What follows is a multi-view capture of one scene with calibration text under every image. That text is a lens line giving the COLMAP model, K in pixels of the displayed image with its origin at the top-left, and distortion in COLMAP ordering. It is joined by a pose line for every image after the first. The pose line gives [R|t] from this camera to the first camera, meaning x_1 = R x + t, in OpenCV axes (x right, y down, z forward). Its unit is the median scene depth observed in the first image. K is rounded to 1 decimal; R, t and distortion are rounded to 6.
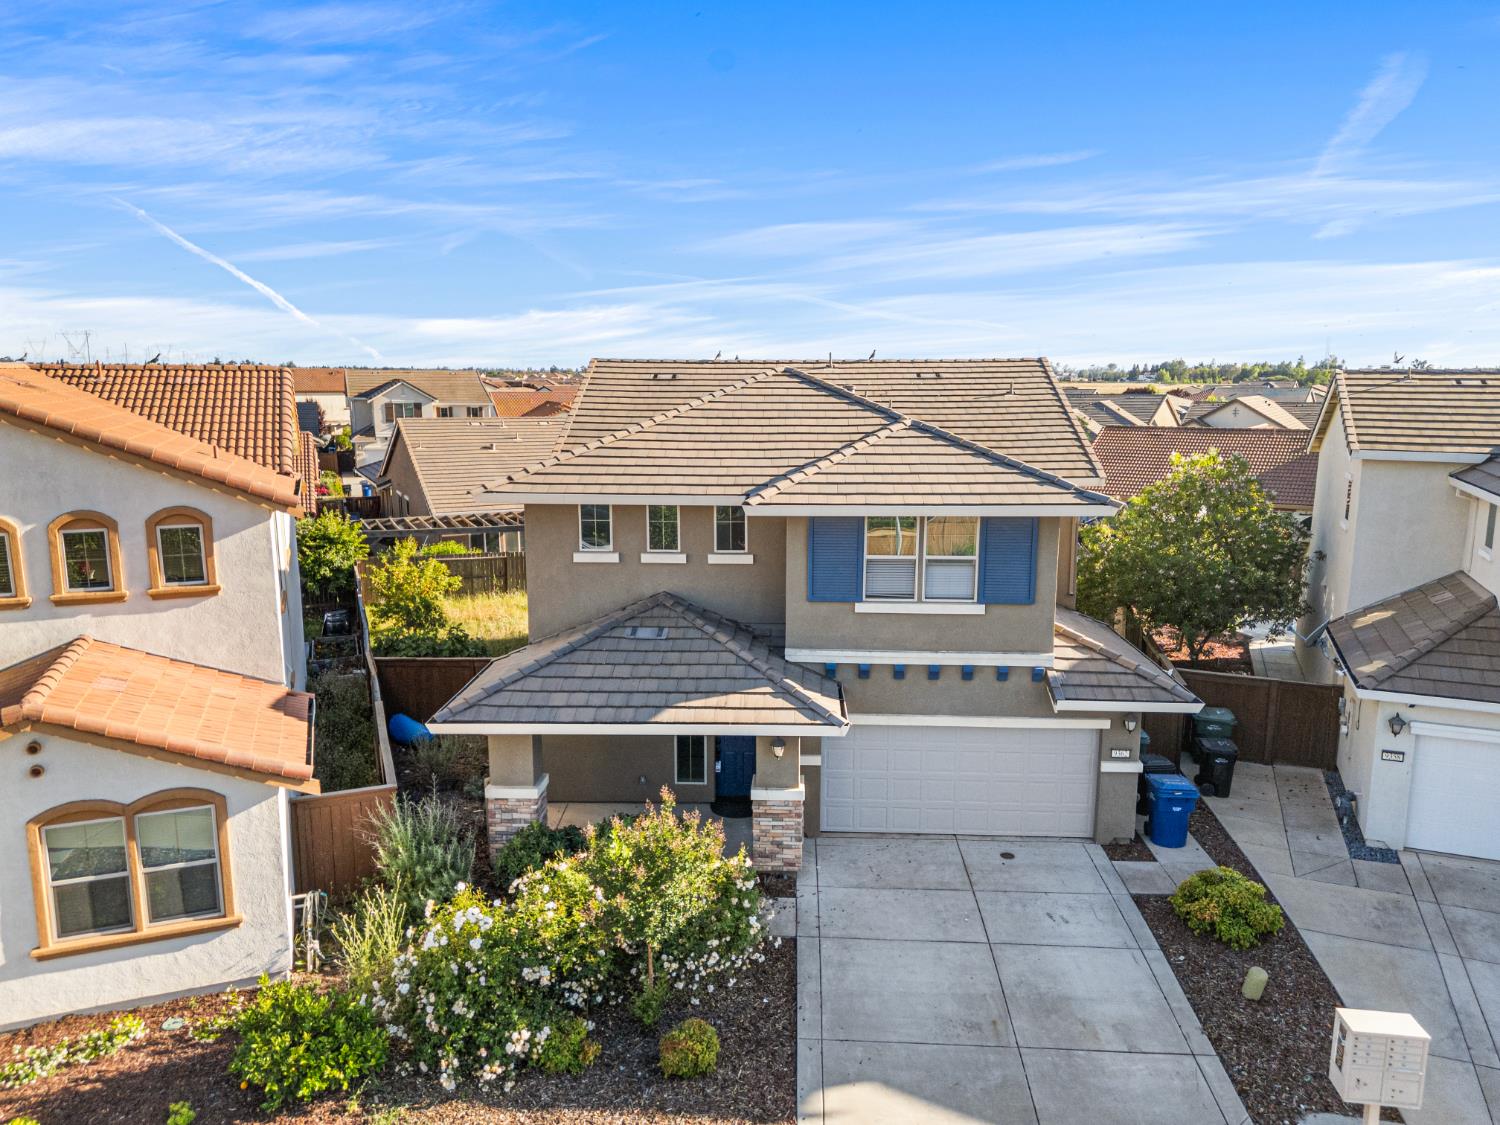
lens RADIAL K [[1070.6, 0, 753.7], [0, 1070.6, 555.7], [0, 0, 1]] dist [0.066834, -0.065173]
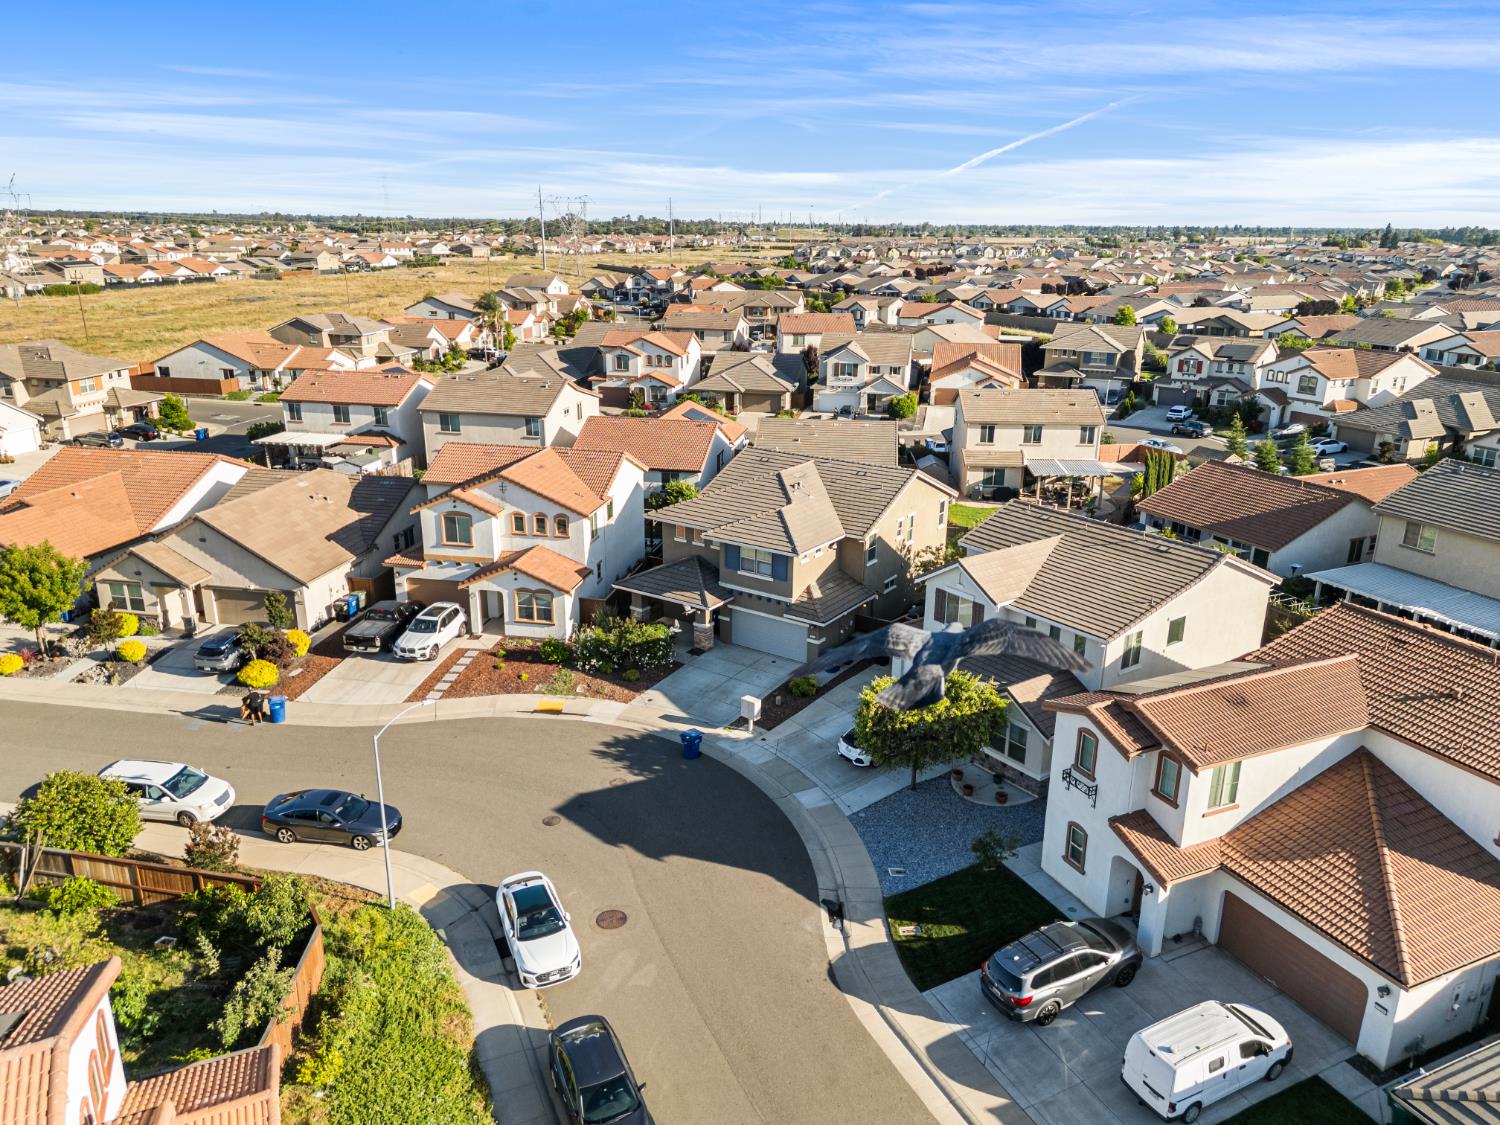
lens RADIAL K [[1048.3, 0, 745.5], [0, 1048.3, 555.5], [0, 0, 1]] dist [0.071528, -0.064171]
pose [[0.844627, 0.164581, -0.509430, 1.694551], [-0.097179, 0.982898, 0.156422, -0.485095], [0.526462, -0.082612, 0.846175, -1.560898]]
